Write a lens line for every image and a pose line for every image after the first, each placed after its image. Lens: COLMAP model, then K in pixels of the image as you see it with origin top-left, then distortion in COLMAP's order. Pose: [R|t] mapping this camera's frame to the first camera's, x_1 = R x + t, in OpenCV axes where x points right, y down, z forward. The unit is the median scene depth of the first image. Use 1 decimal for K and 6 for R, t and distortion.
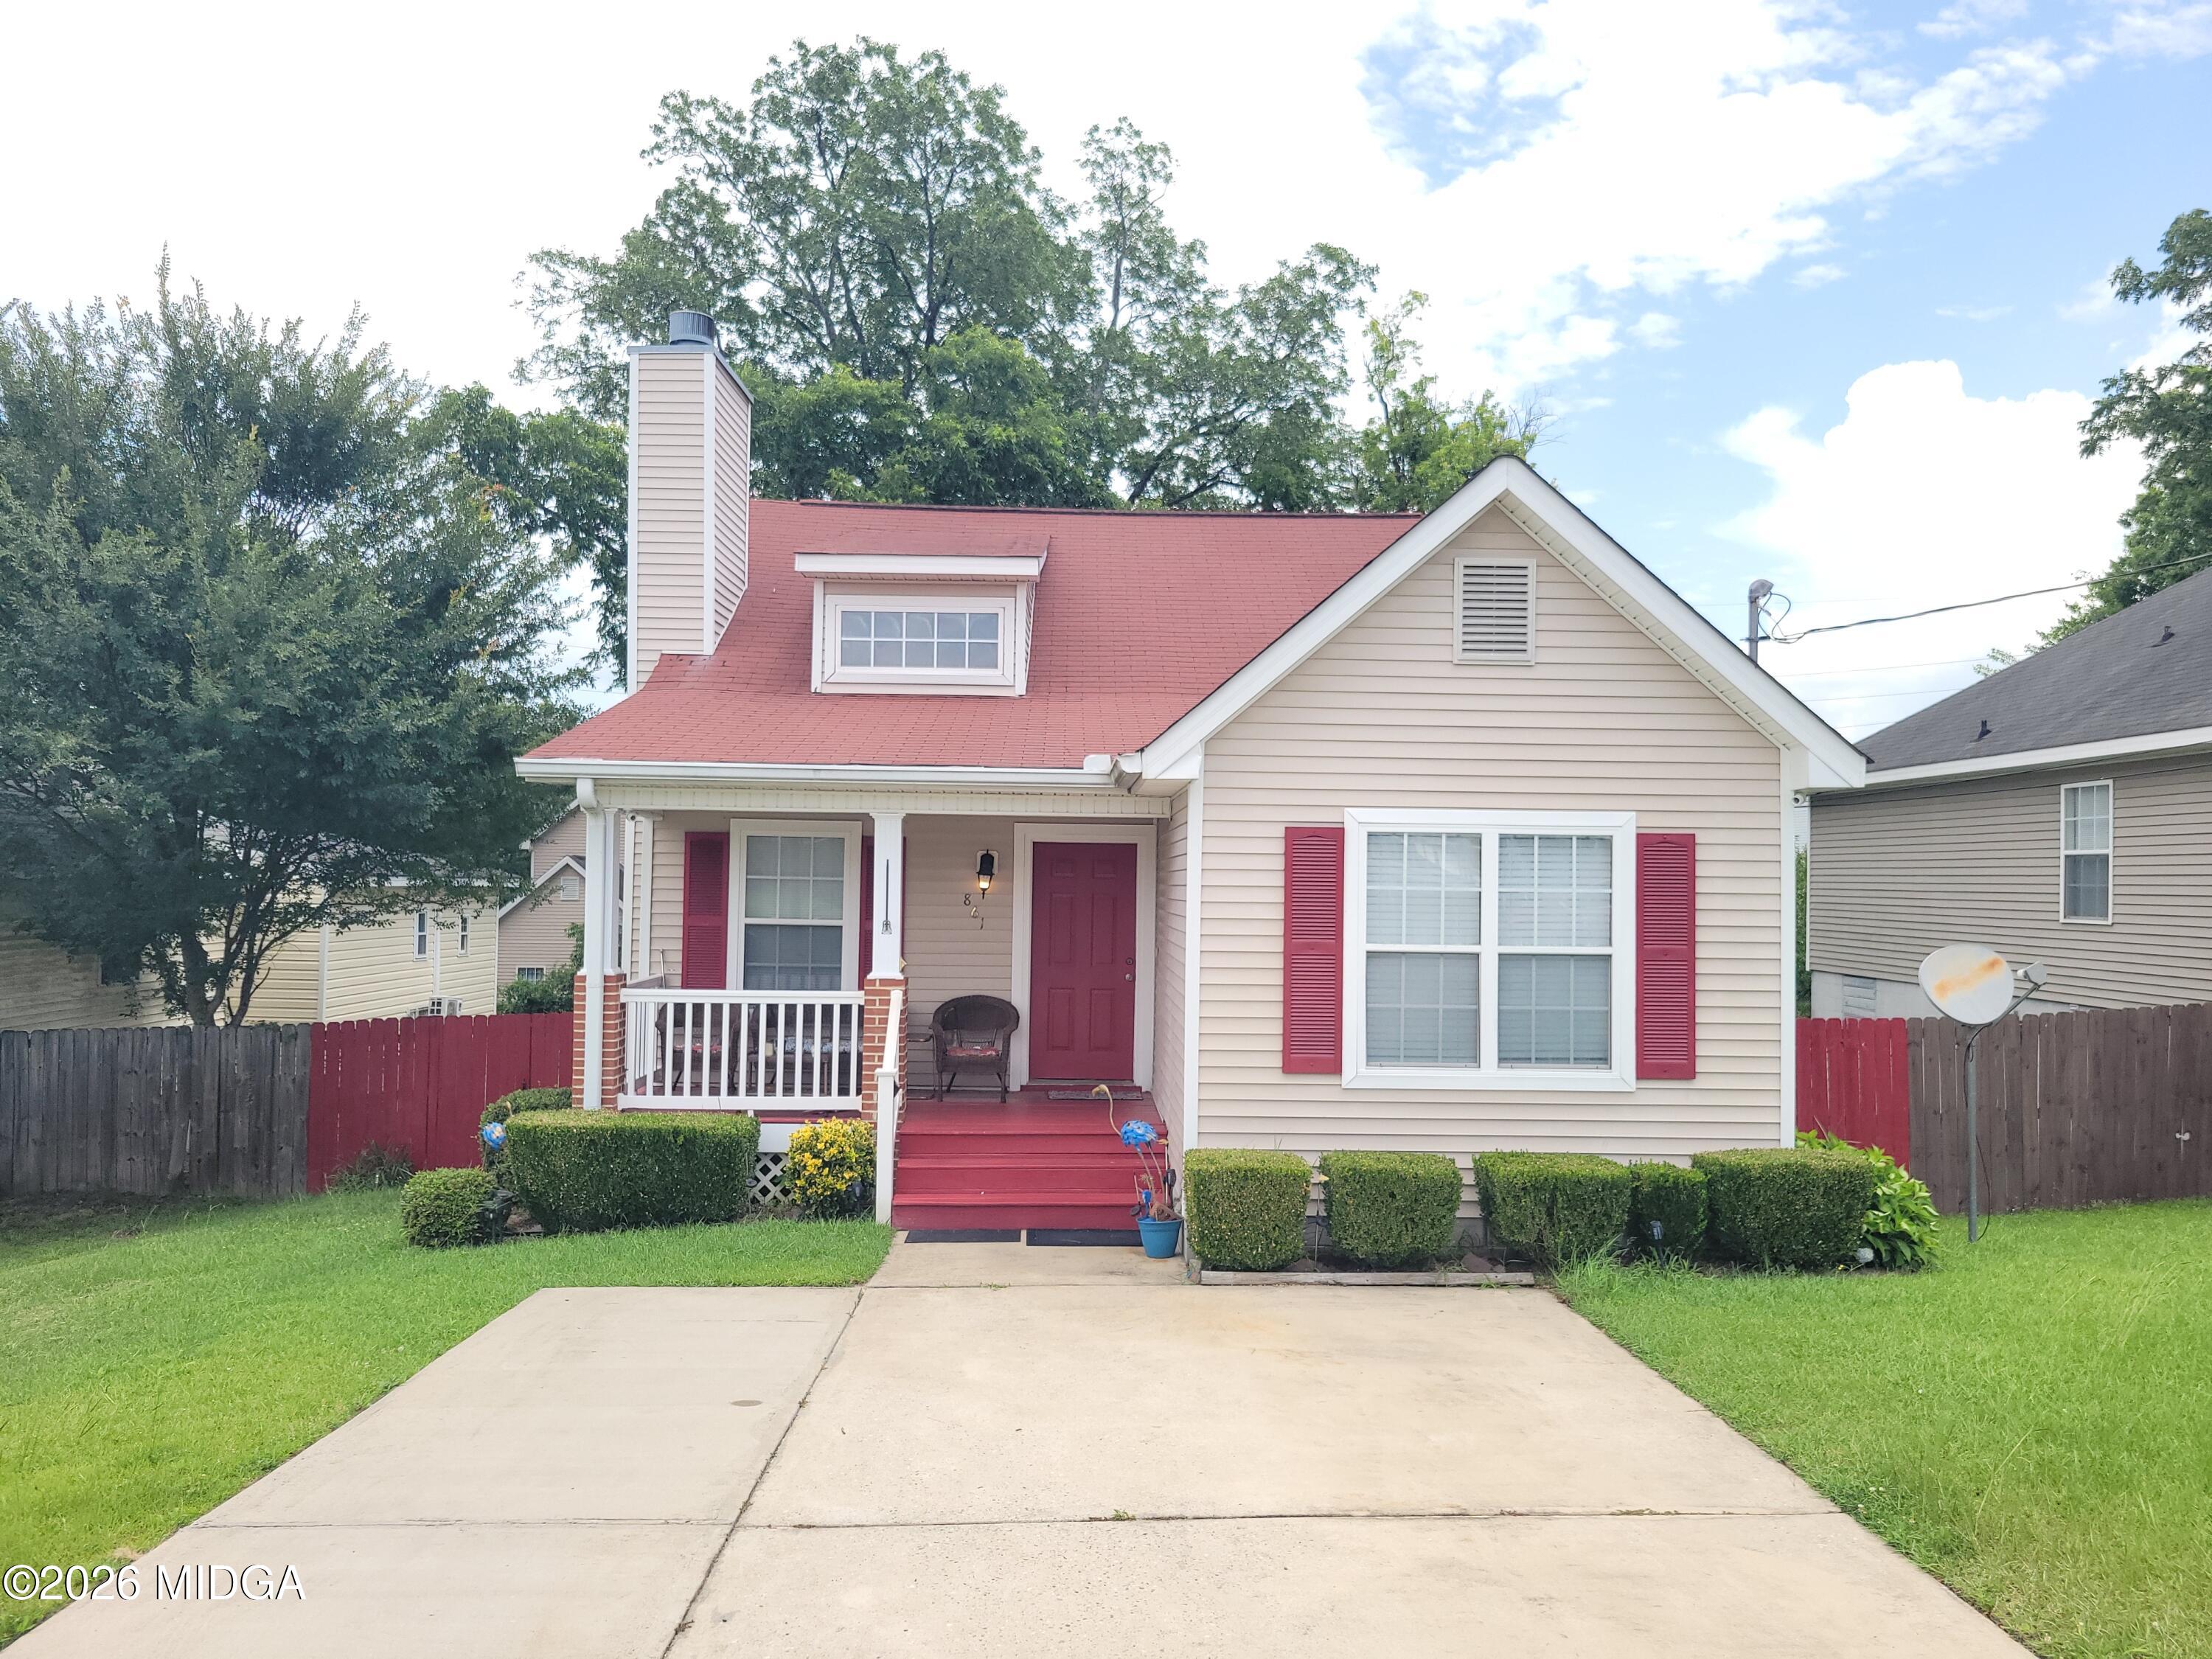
lens RADIAL K [[1671.7, 0, 1106.2], [0, 1671.7, 833.0], [0, 0, 1]] dist [0.048901, -0.022961]
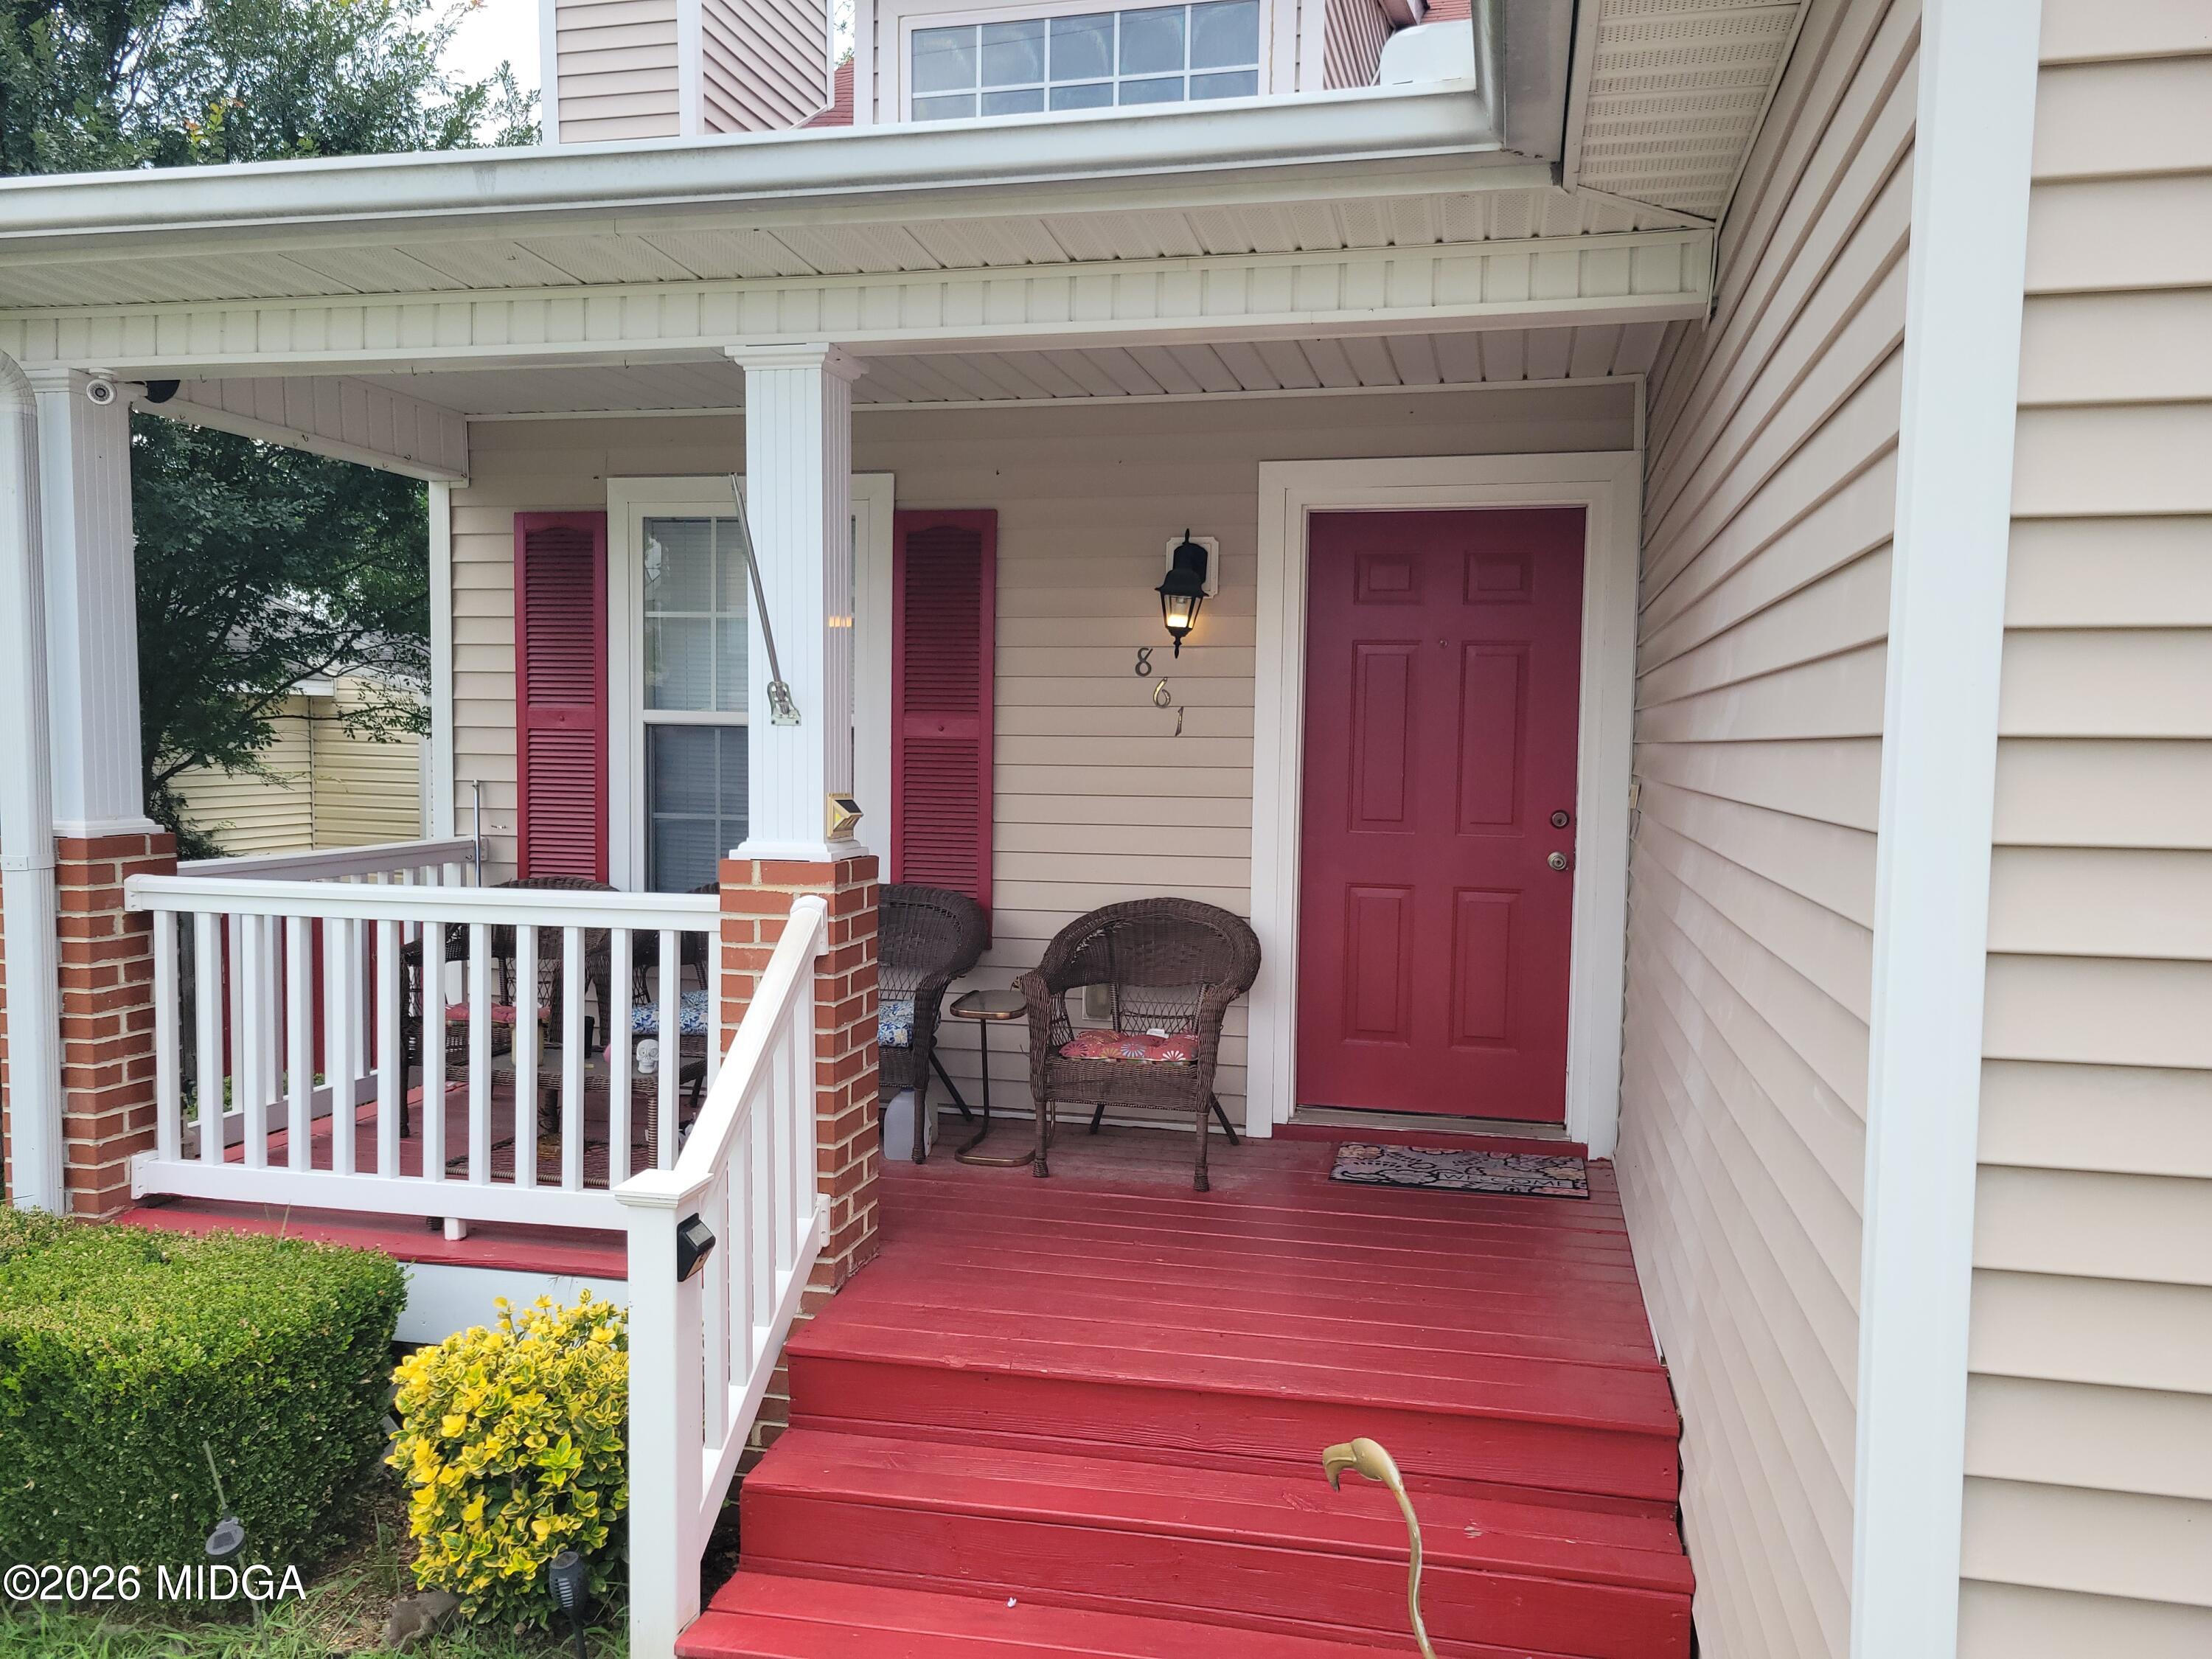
lens RADIAL K [[1671.7, 0, 1108.6], [0, 1671.7, 834.4], [0, 0, 1]] dist [0.048901, -0.022961]
pose [[0.967124, 0.012173, -0.254014, 0.012399], [0.008911, 0.996618, 0.081685, 0.050101], [0.254150, -0.081263, 0.963745, 0.628336]]
